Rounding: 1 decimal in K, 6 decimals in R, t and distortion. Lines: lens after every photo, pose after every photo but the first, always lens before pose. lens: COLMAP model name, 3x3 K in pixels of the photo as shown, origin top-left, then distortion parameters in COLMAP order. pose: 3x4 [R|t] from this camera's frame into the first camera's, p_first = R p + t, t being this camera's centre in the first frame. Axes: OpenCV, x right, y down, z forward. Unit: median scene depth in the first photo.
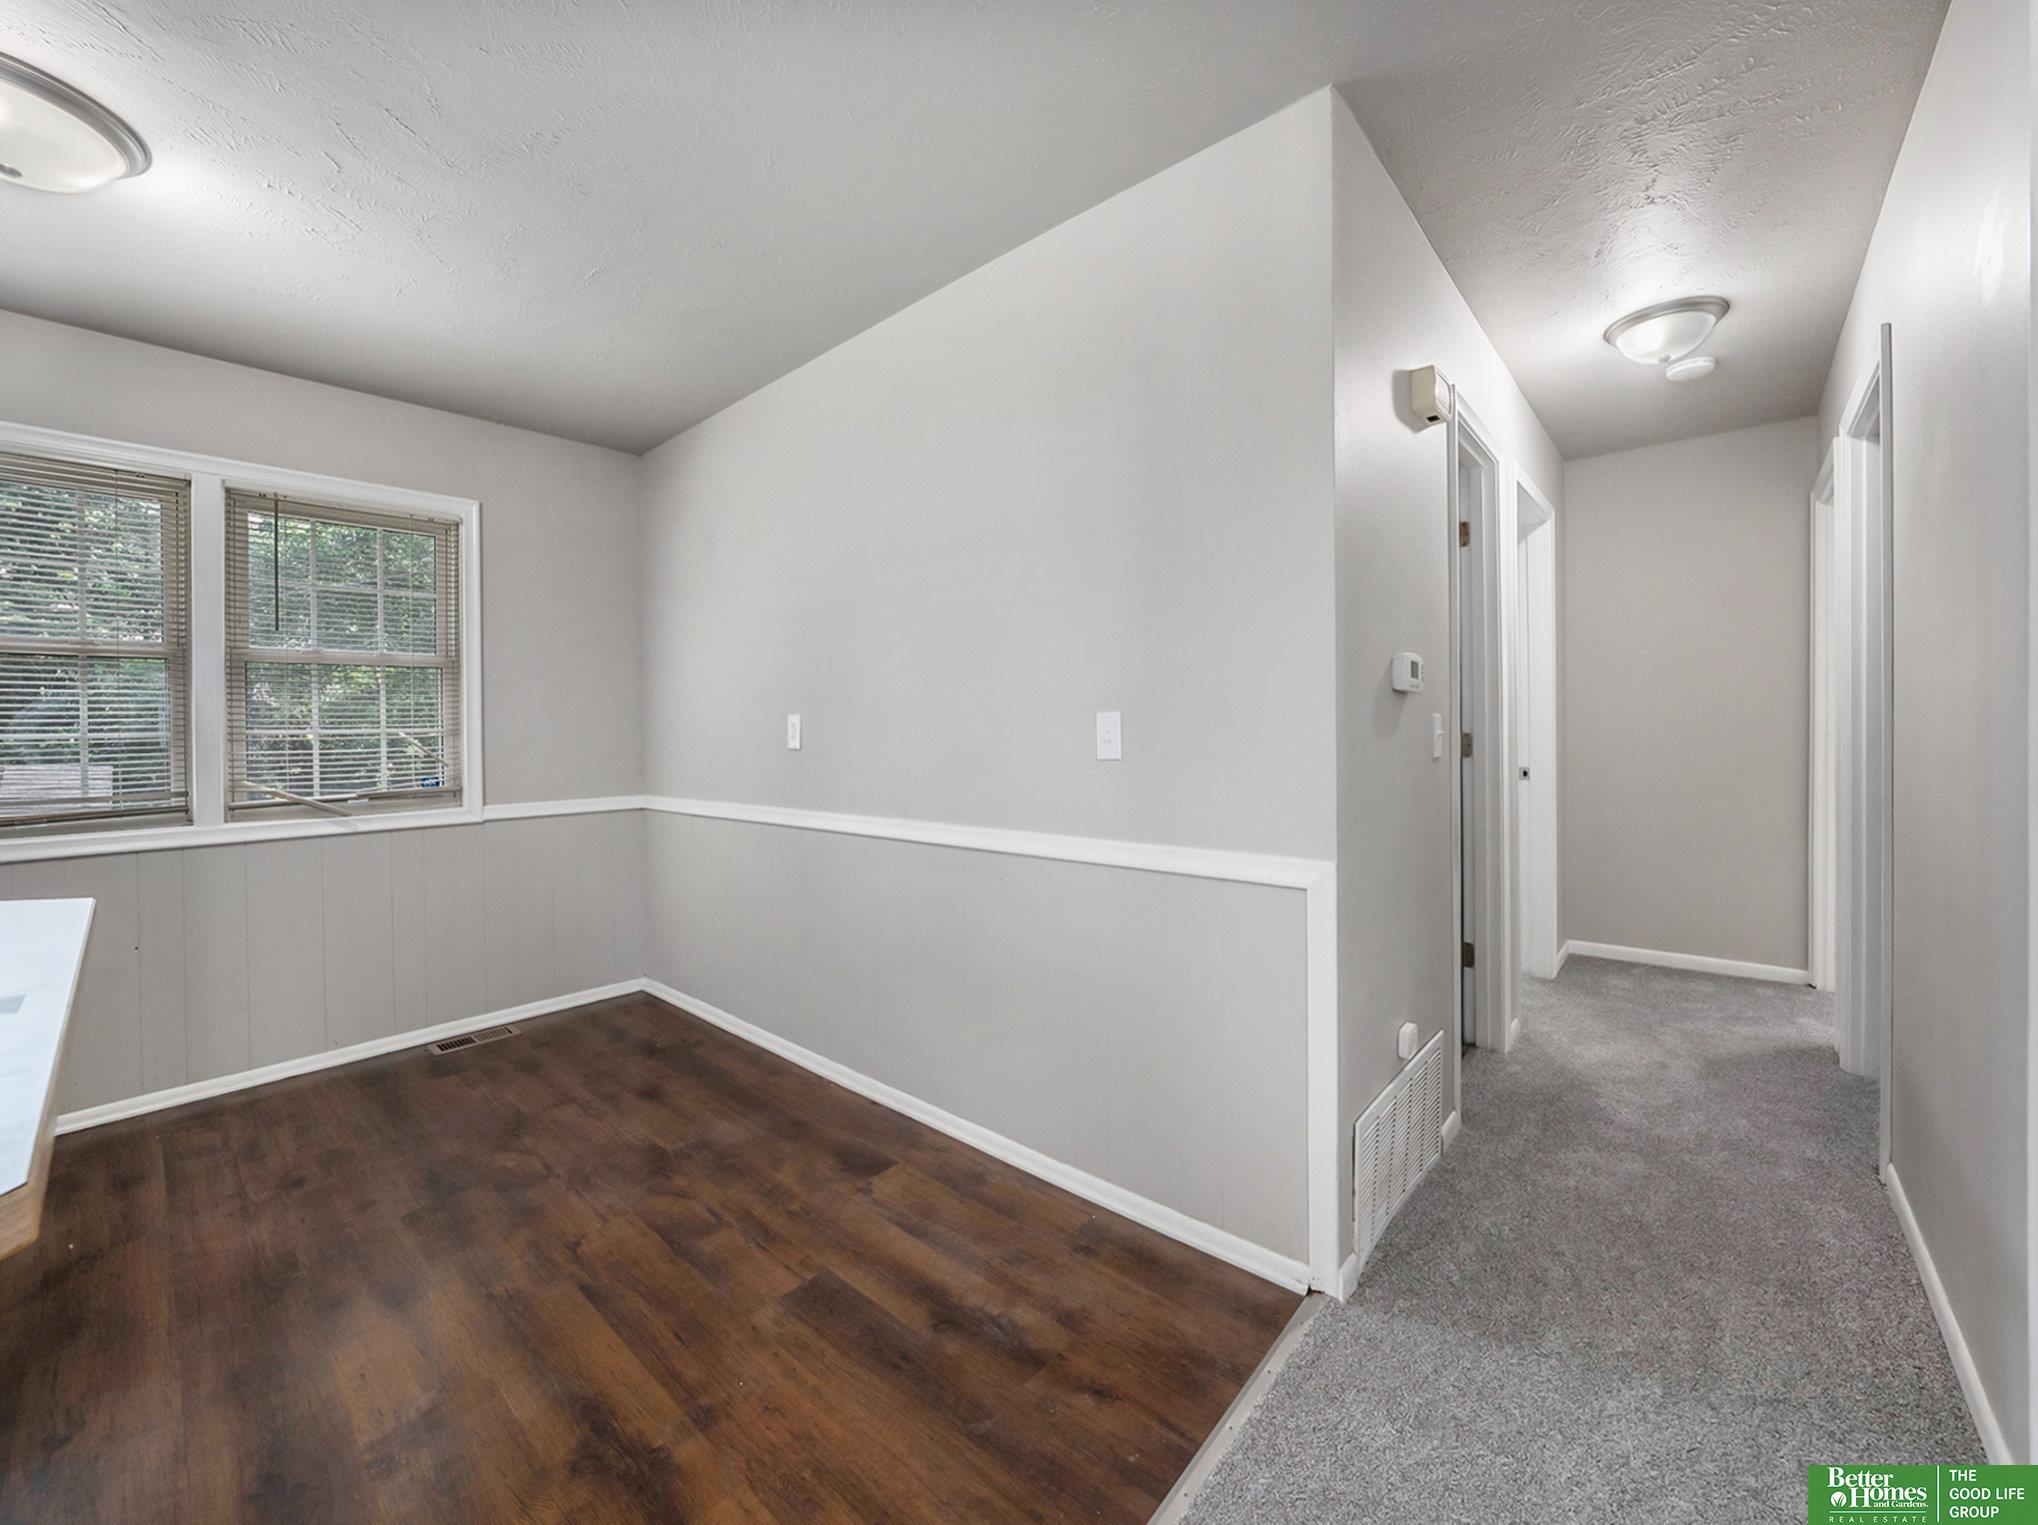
lens RADIAL K [[808.3, 0, 1017.8], [0, 808.3, 794.2], [0, 0, 1]] dist [-0.036631, 0.008081]
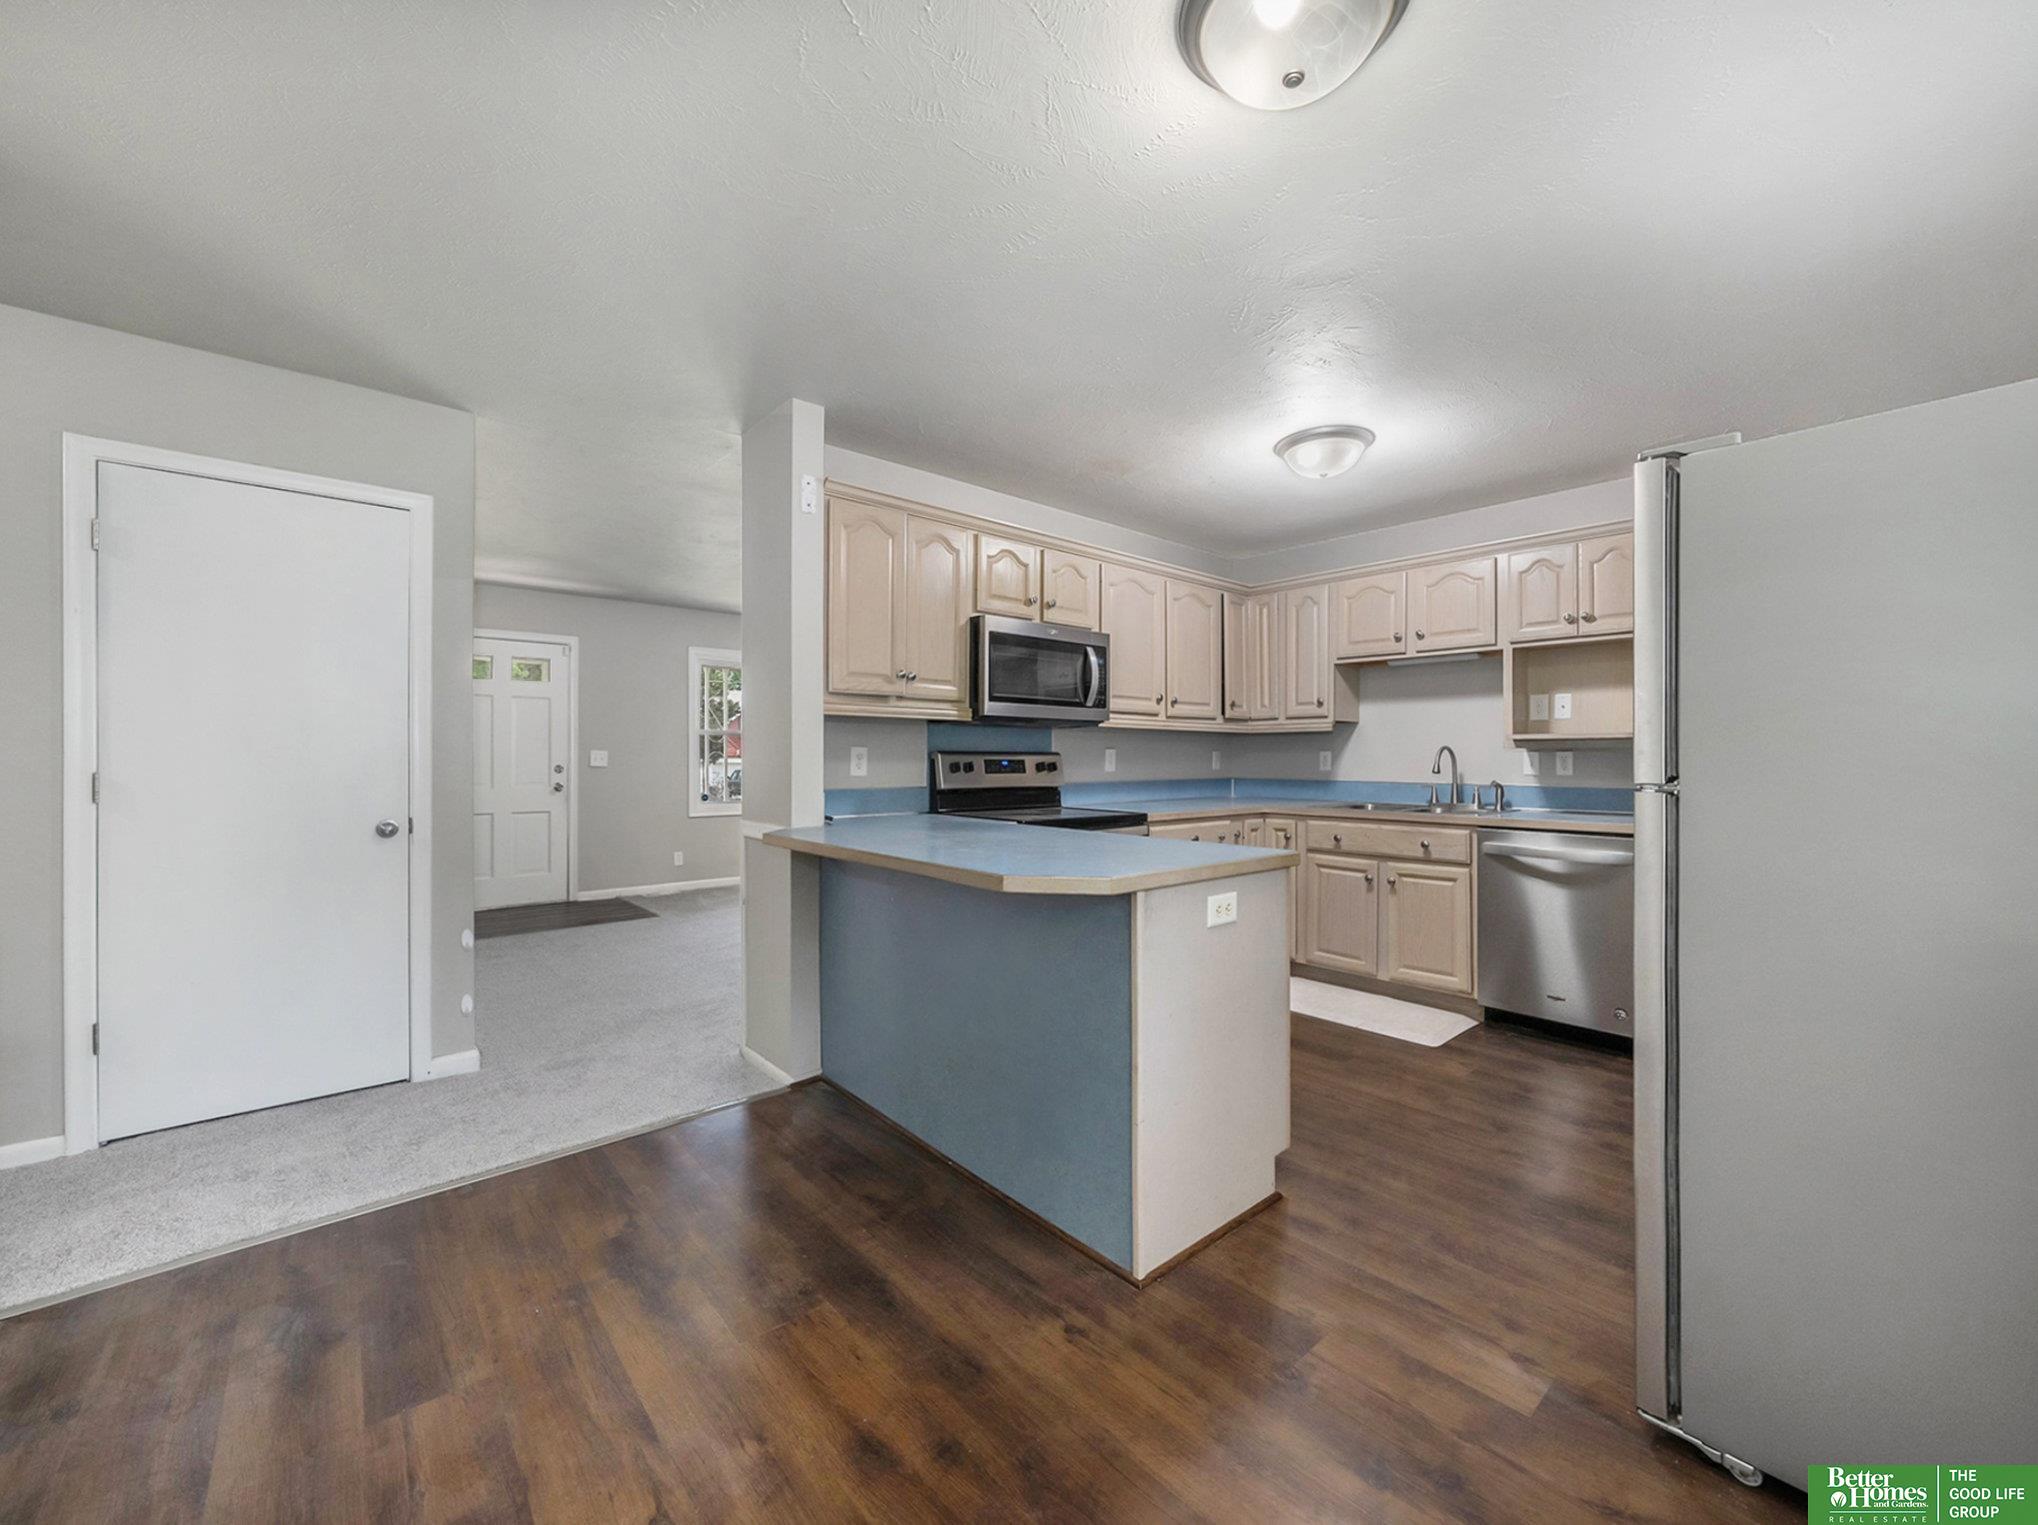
lens RADIAL K [[796.2, 0, 1025.3], [0, 796.2, 749.9], [0, 0, 1]] dist [-0.025392, 0.000273]
pose [[-0.992526, 0.015688, 0.121020, -0.754159], [0.023320, 0.997809, 0.061908, -0.087913], [-0.119784, 0.064267, -0.990718, 1.235932]]
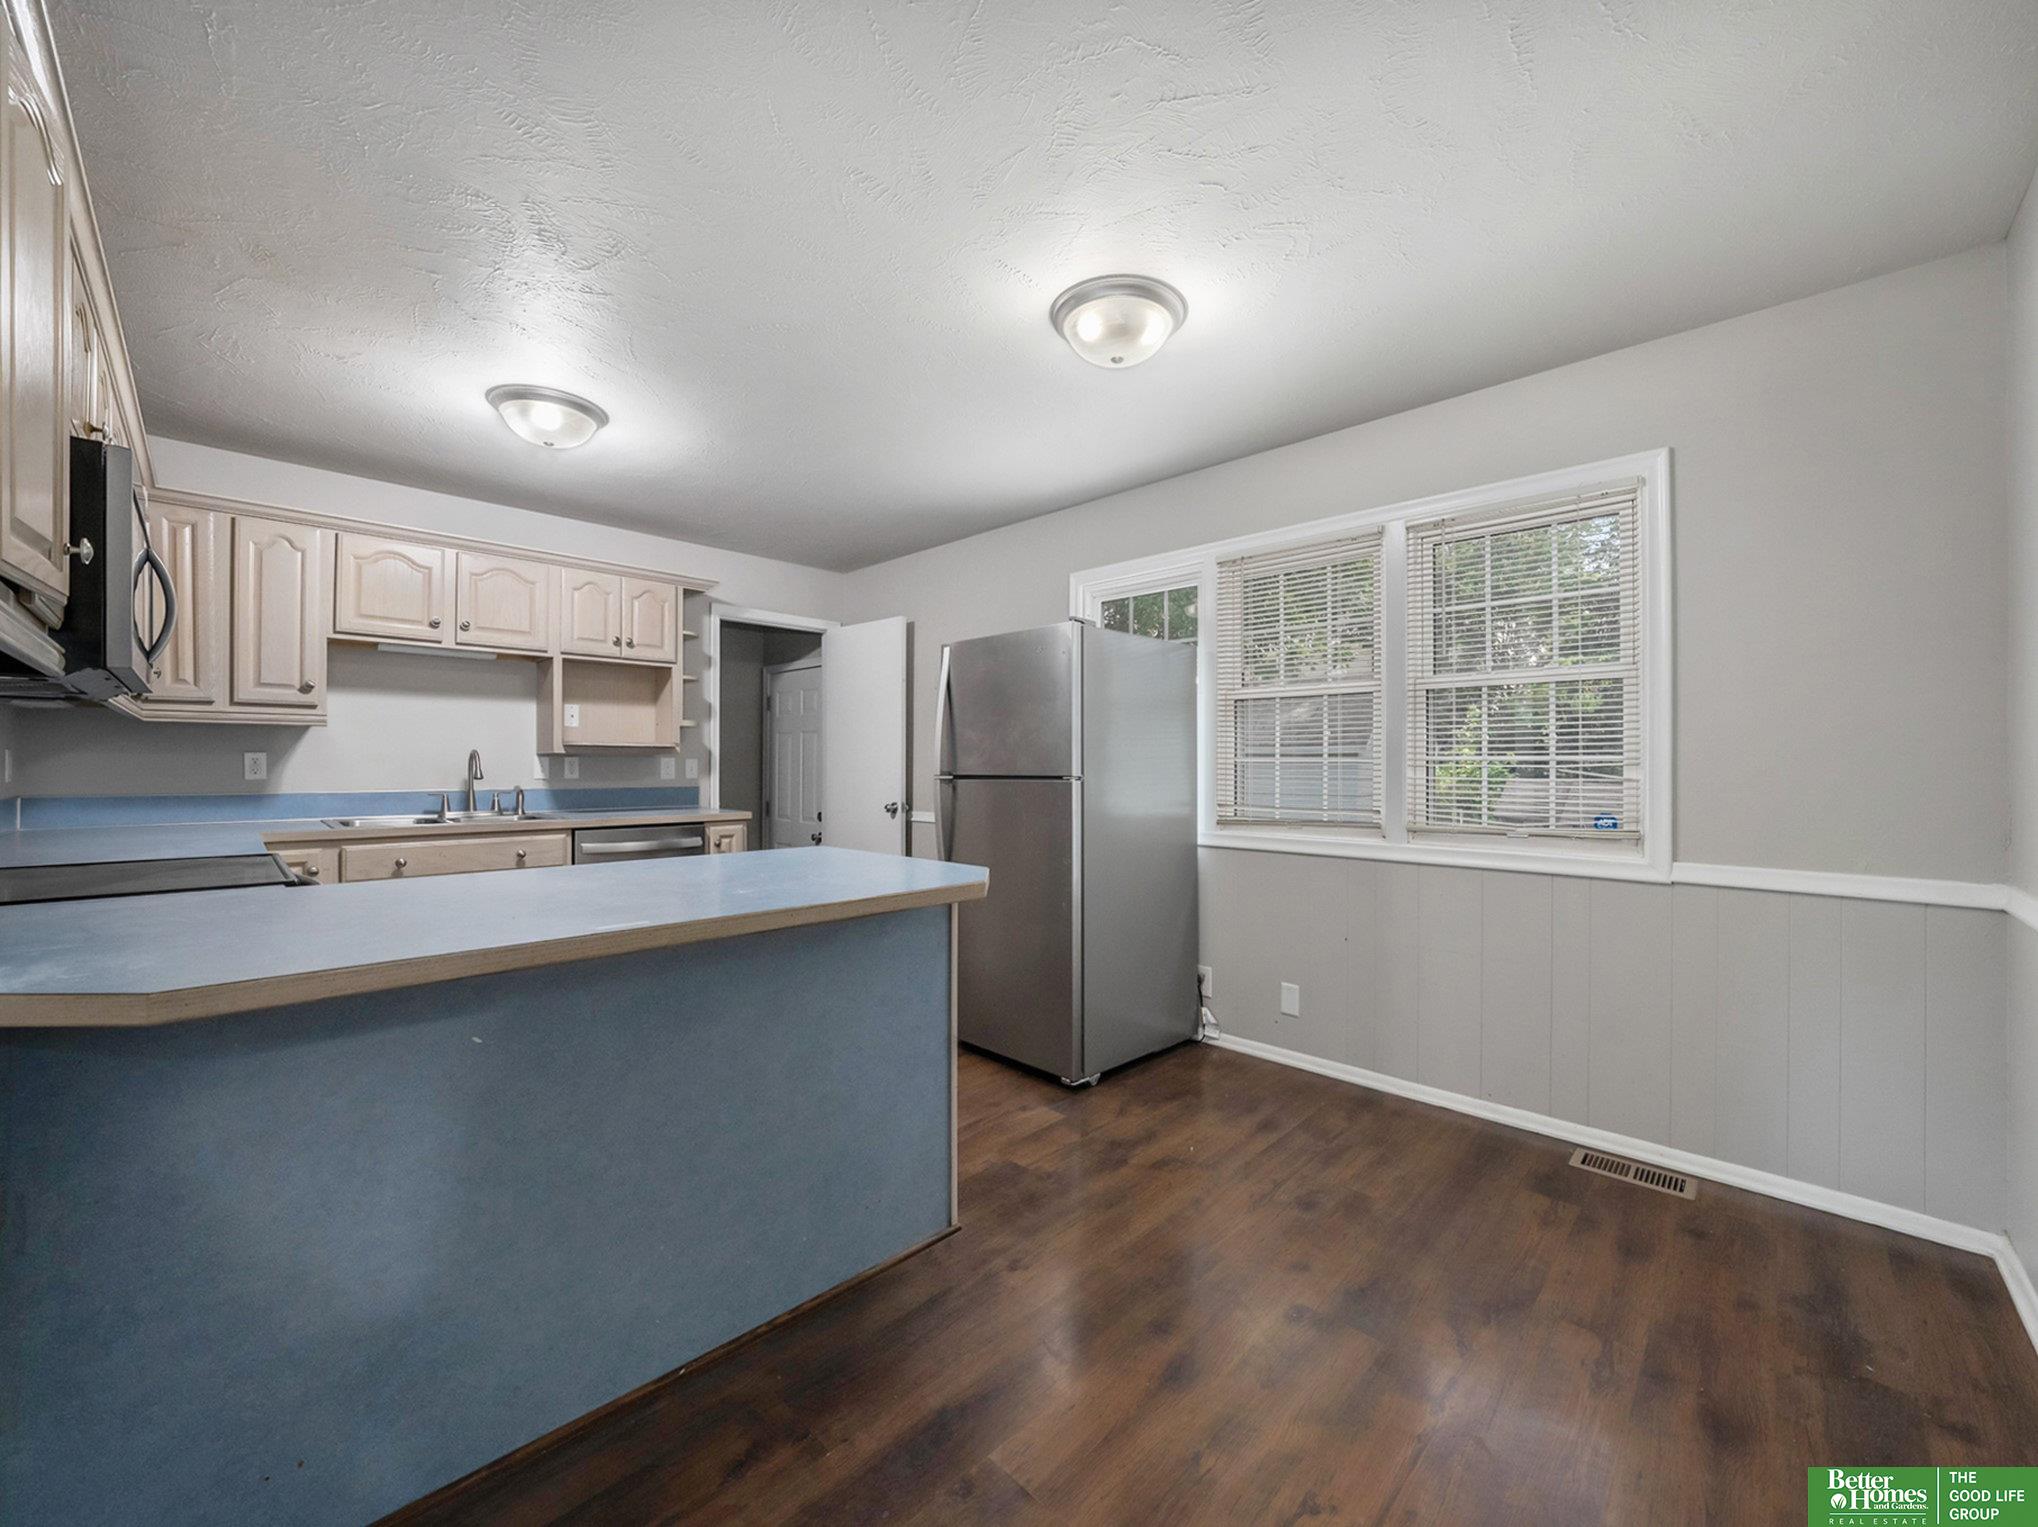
lens RADIAL K [[799.0, 0, 1019.0], [0, 799.0, 763.5], [0, 0, 1]] dist [-0.033893, 0.008303]
pose [[-0.056653, 0.016798, -0.998253, 0.096373], [-0.077368, 0.996778, 0.021164, -0.057929], [0.995392, 0.078432, -0.055171, 0.578700]]
